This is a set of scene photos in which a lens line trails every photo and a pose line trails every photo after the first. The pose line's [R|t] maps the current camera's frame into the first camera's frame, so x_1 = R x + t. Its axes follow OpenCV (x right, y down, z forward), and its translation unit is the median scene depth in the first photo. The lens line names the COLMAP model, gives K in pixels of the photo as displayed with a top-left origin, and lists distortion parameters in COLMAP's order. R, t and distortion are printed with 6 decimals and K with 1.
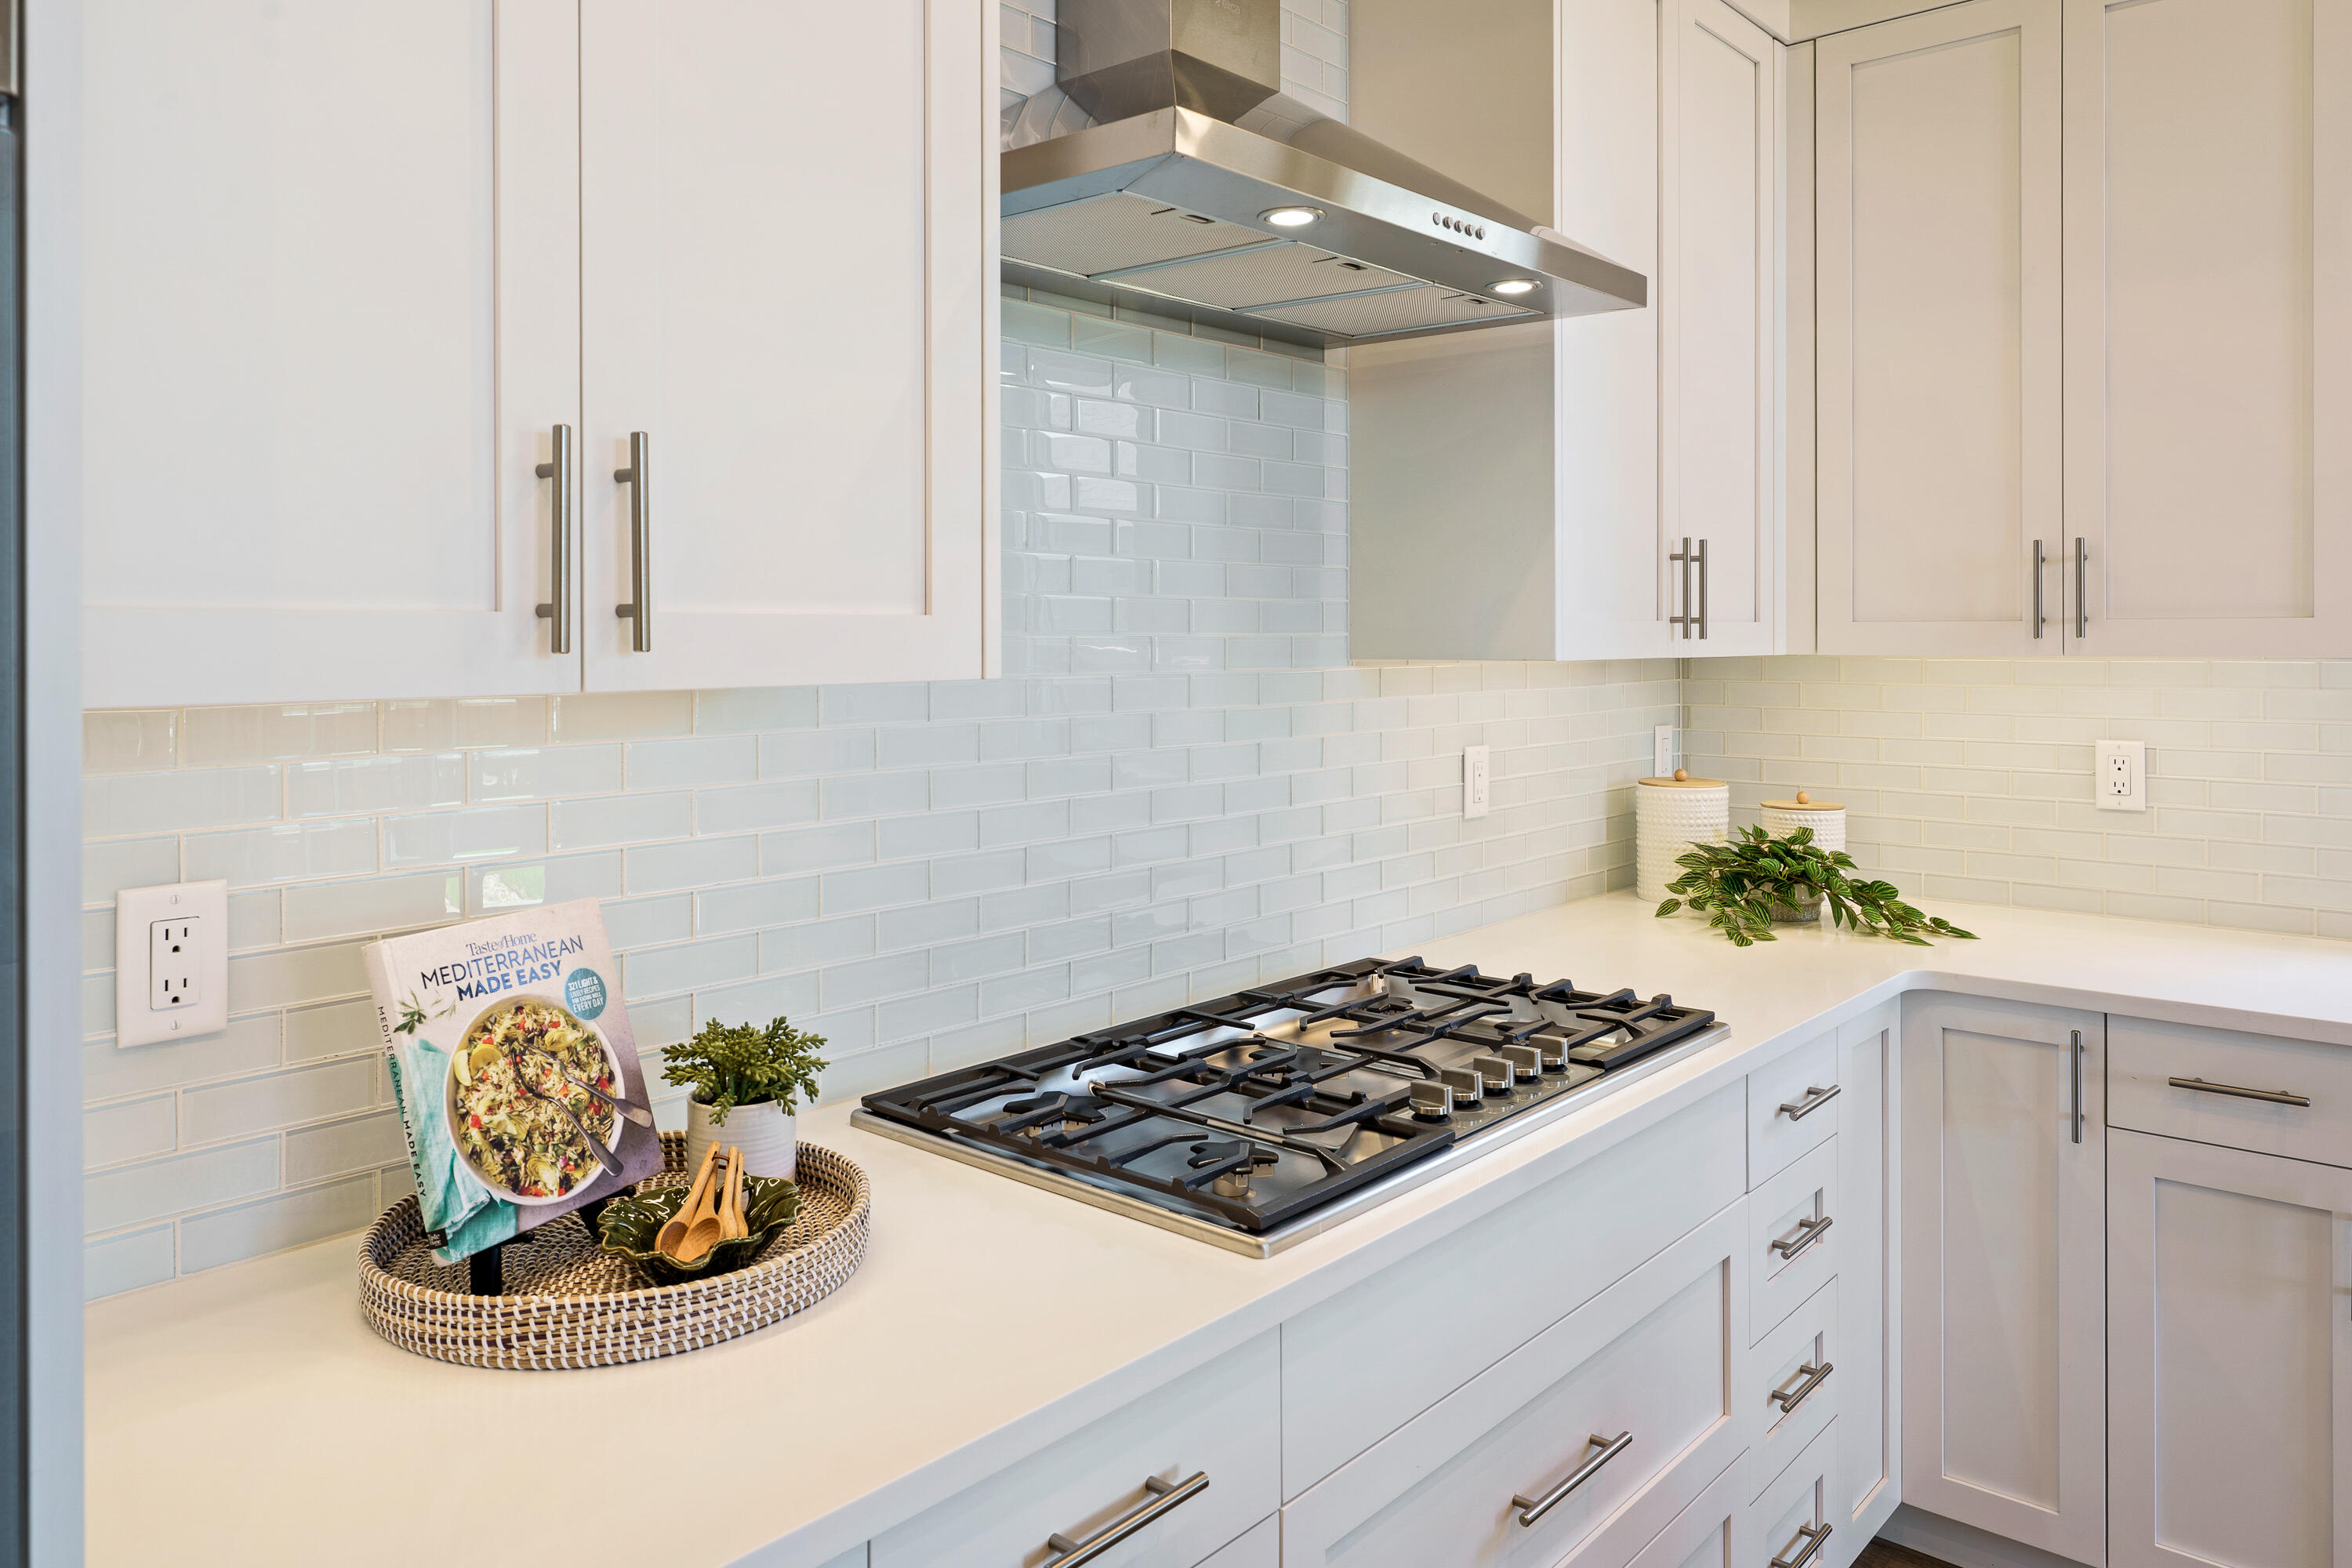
lens RADIAL K [[1638.8, 0, 1204.8], [0, 1638.8, 636.1], [0, 0, 1]] dist [-0.016837, 0.011747]
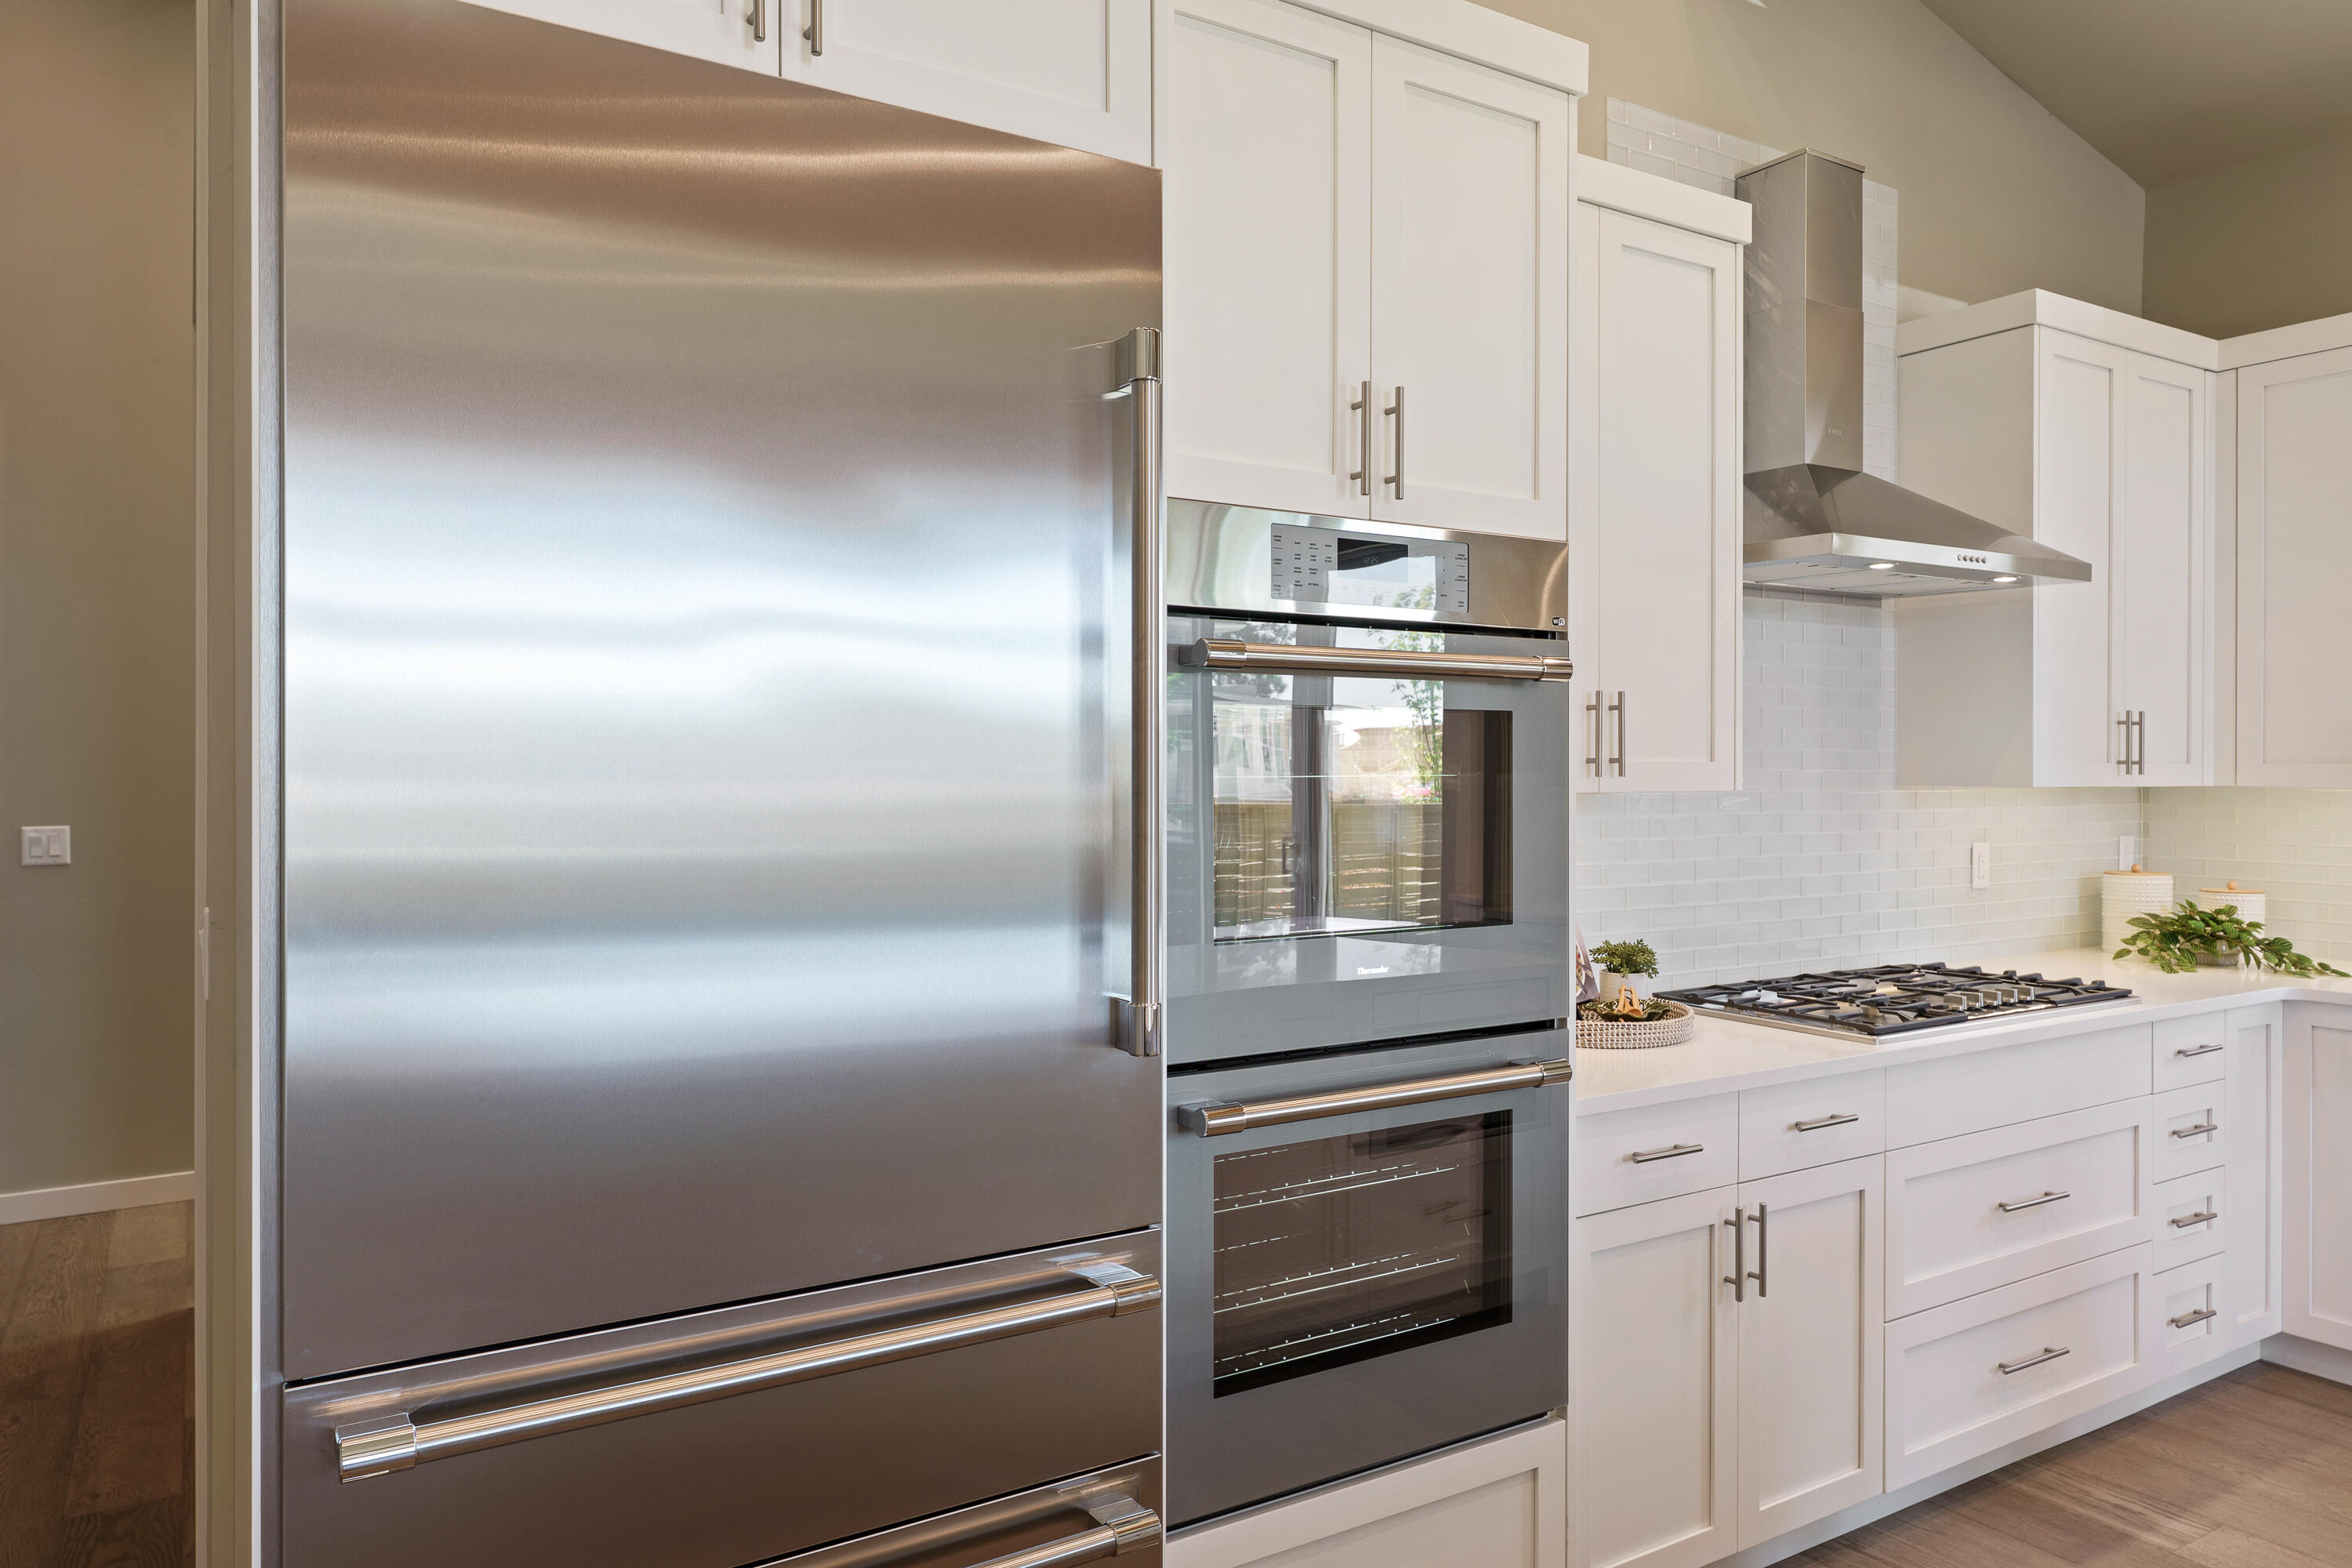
lens RADIAL K [[1638.8, 0, 1136.7], [0, 1638.8, 775.0], [0, 0, 1]] dist [-0.016837, 0.011747]
pose [[0.951132, 0.005088, -0.308742, -0.123156], [-0.003965, 0.999983, 0.004265, -0.000579], [0.308759, -0.002832, 0.951136, -0.751489]]
